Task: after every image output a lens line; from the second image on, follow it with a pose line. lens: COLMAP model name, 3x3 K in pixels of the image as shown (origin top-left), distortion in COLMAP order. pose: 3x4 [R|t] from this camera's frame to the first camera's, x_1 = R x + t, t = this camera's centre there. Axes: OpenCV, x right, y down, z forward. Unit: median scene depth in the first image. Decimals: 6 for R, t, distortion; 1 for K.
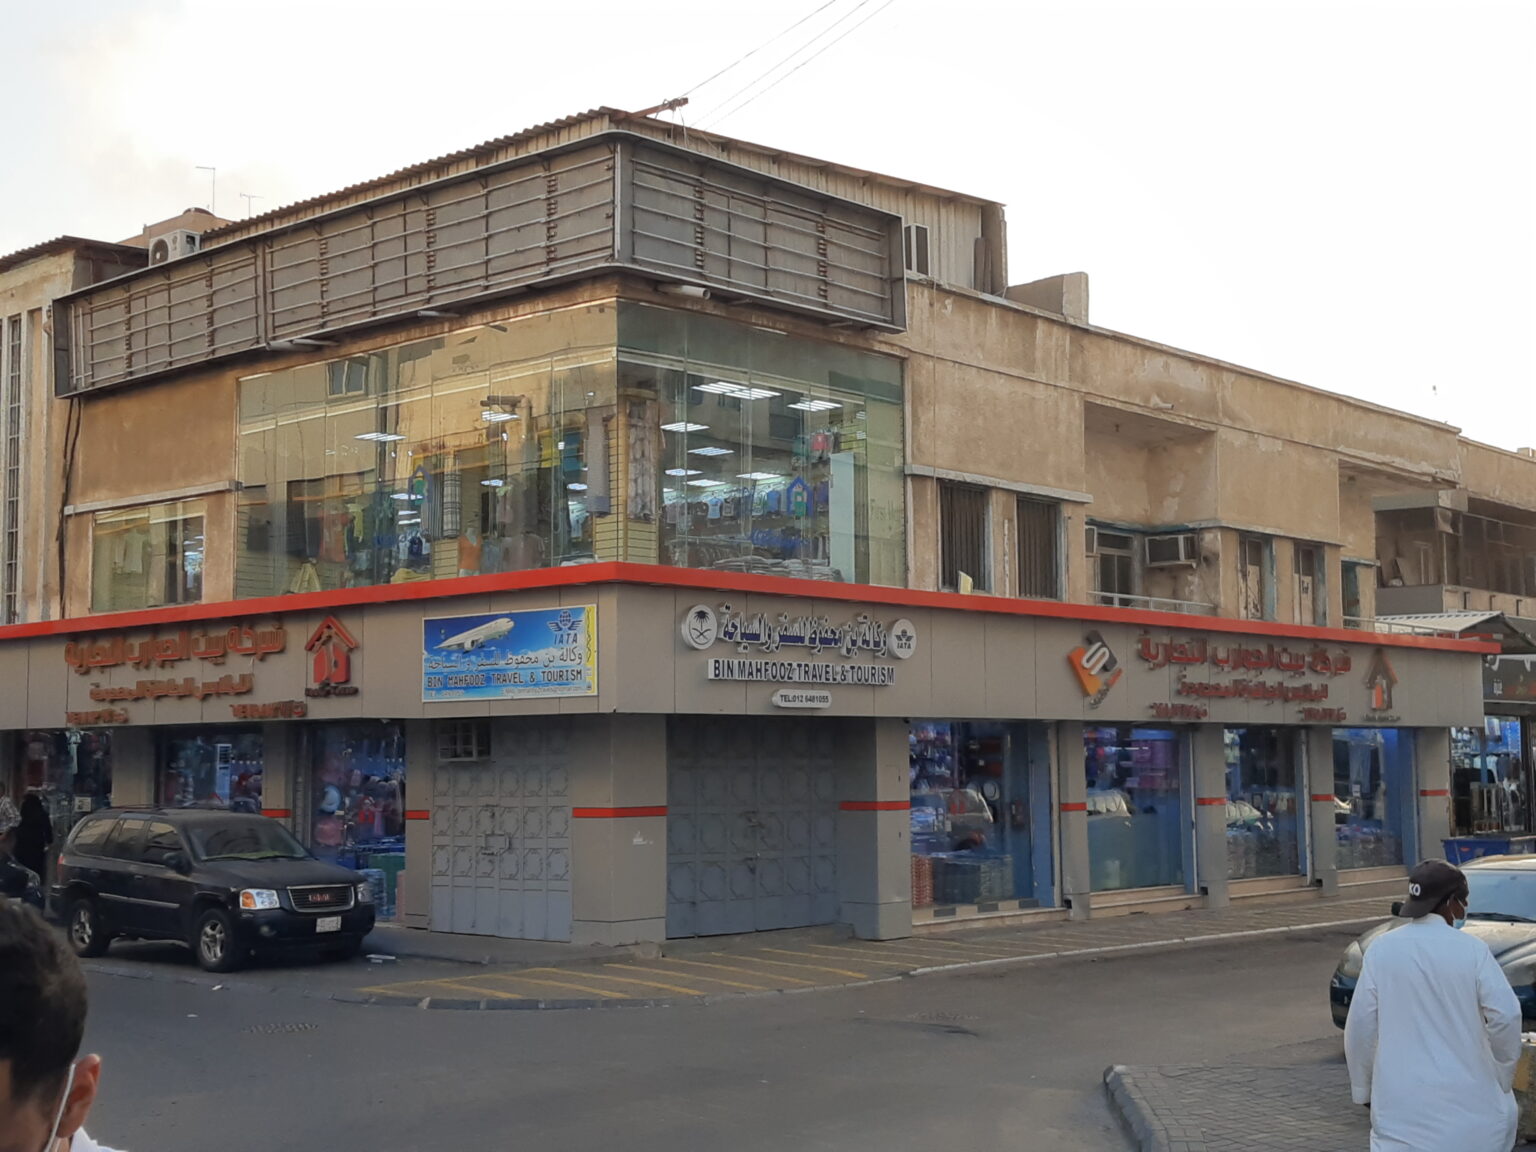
lens RADIAL K [[1989.4, 0, 778.4], [0, 1989.4, 562.4], [0, 0, 1]] dist [0.170955, -0.635617]
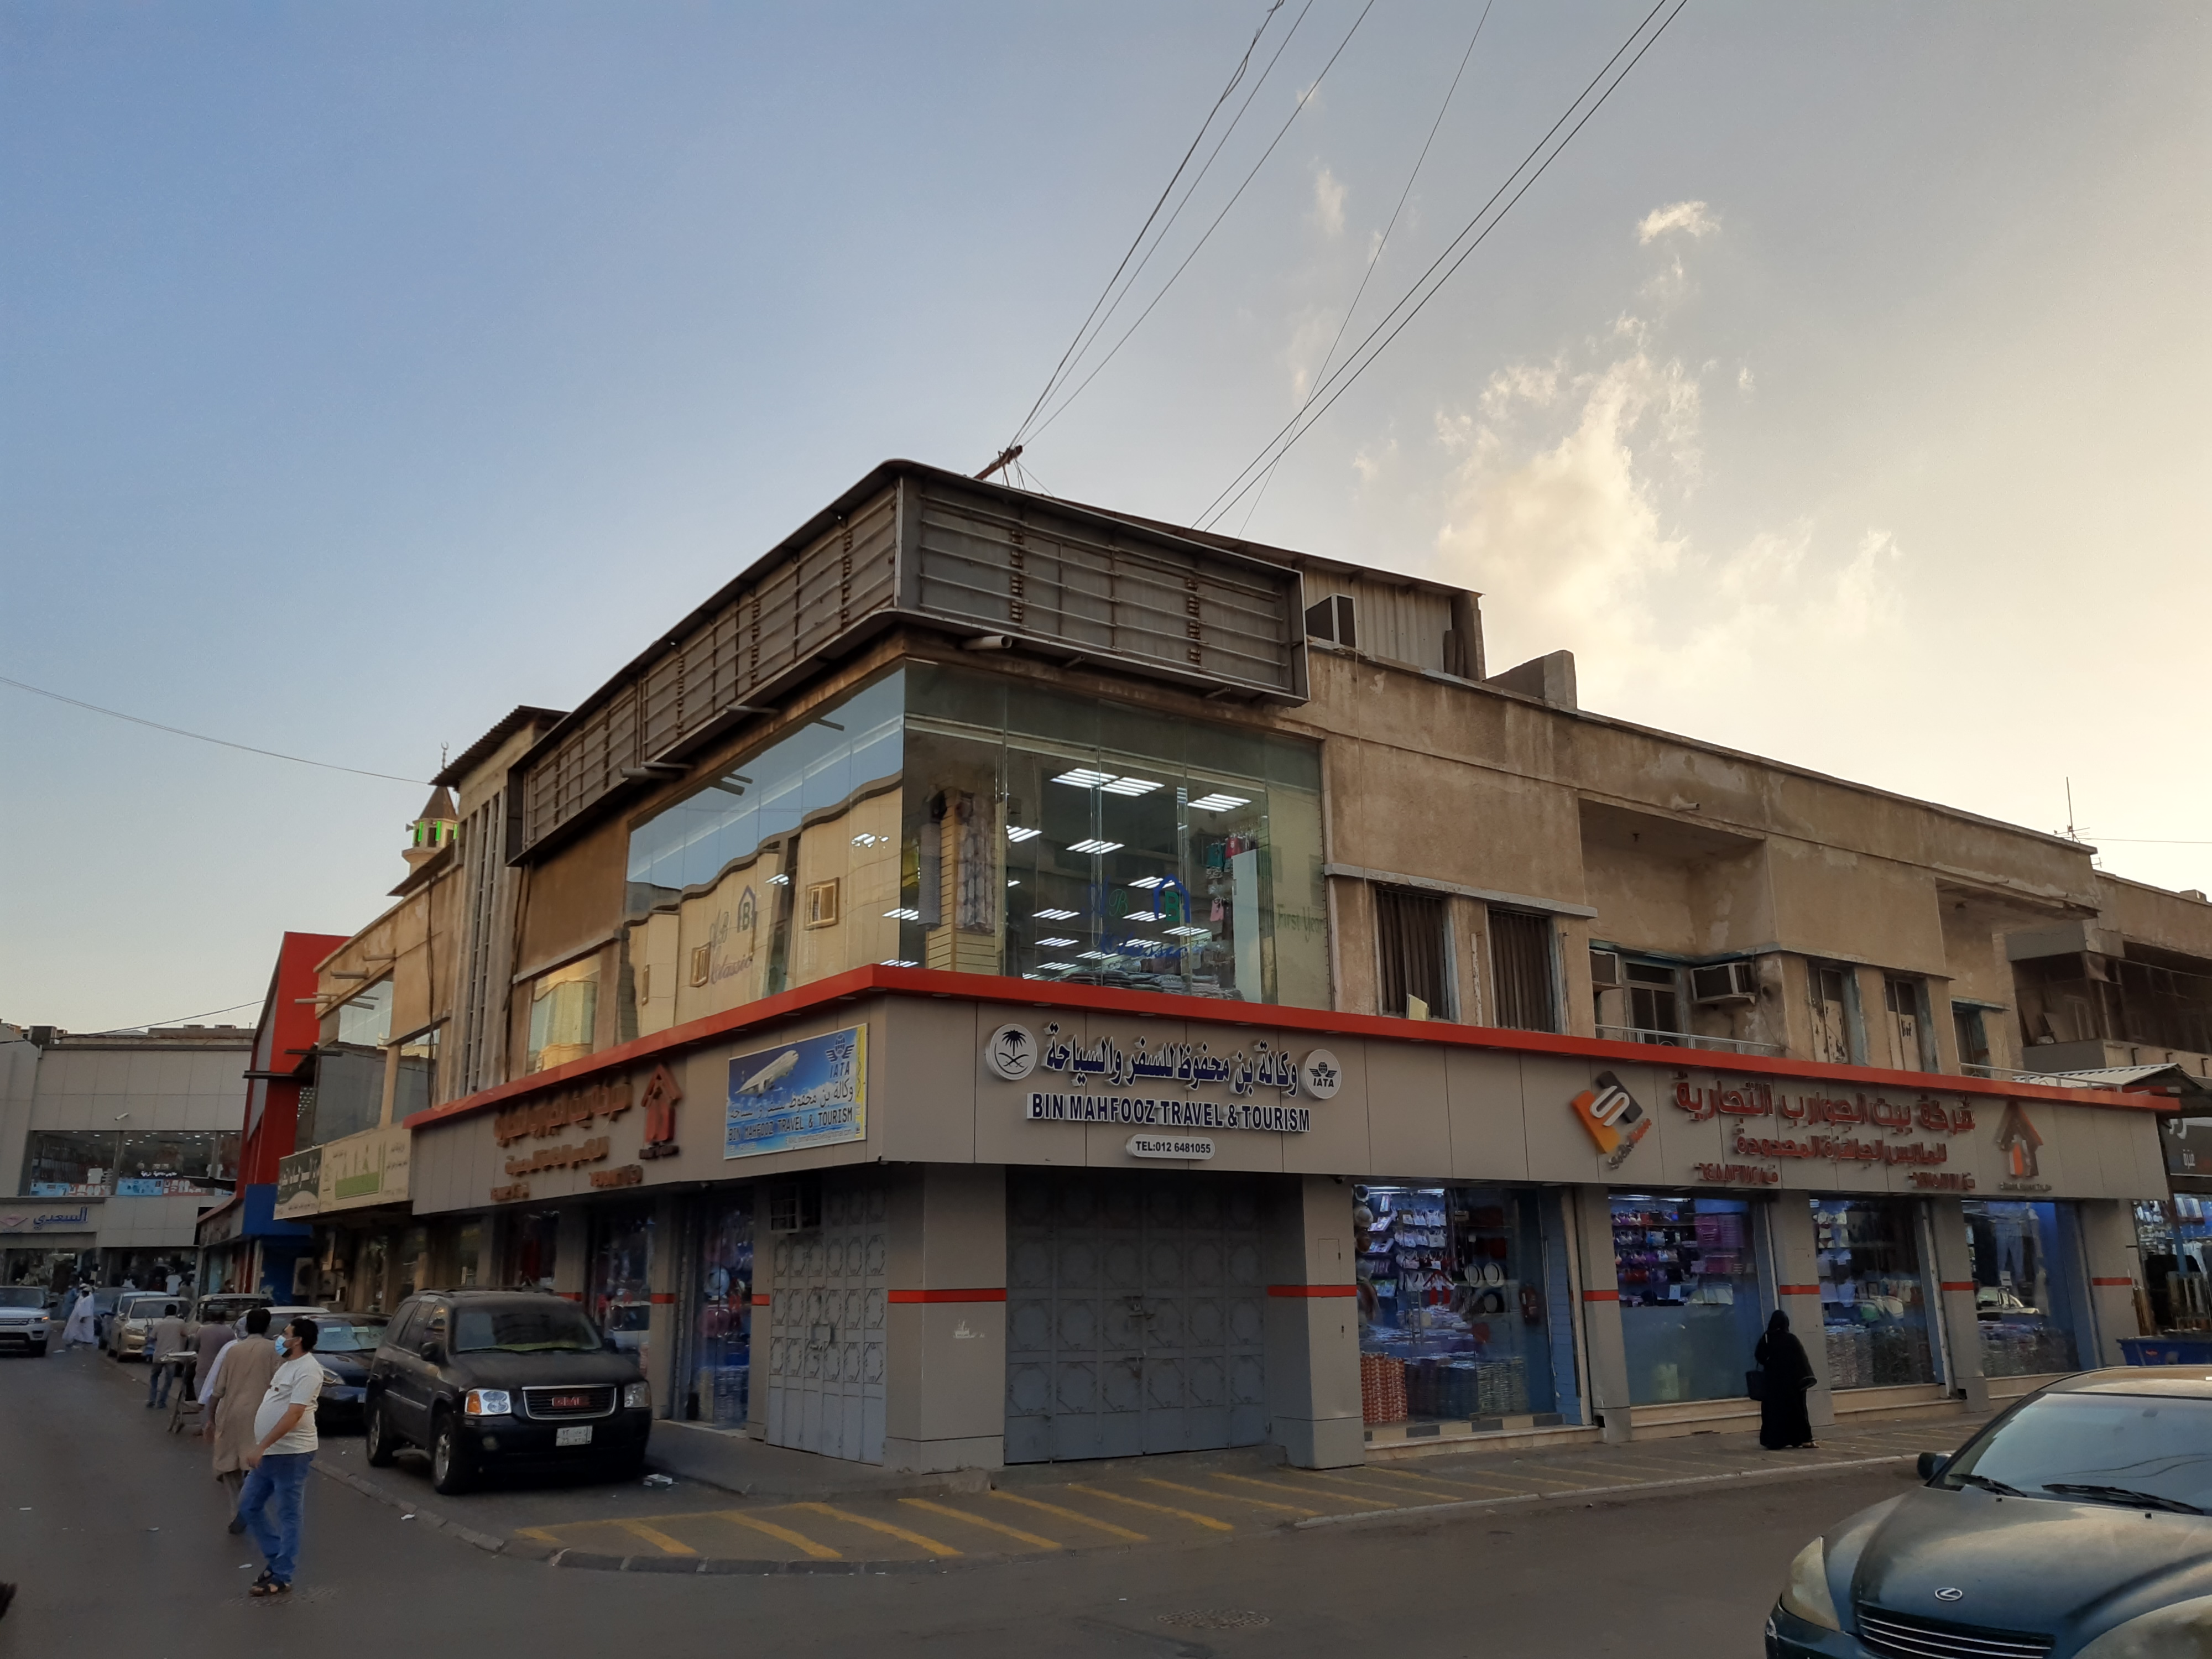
lens RADIAL K [[1661.8, 0, 1101.3], [0, 1661.8, 818.3], [0, 0, 1]] dist [0.104098, -0.220295]
pose [[0.972877, -0.061356, -0.223036, 0.126629], [0.024740, 0.986250, -0.163397, 0.042500], [0.229995, 0.153447, 0.961018, 0.303448]]
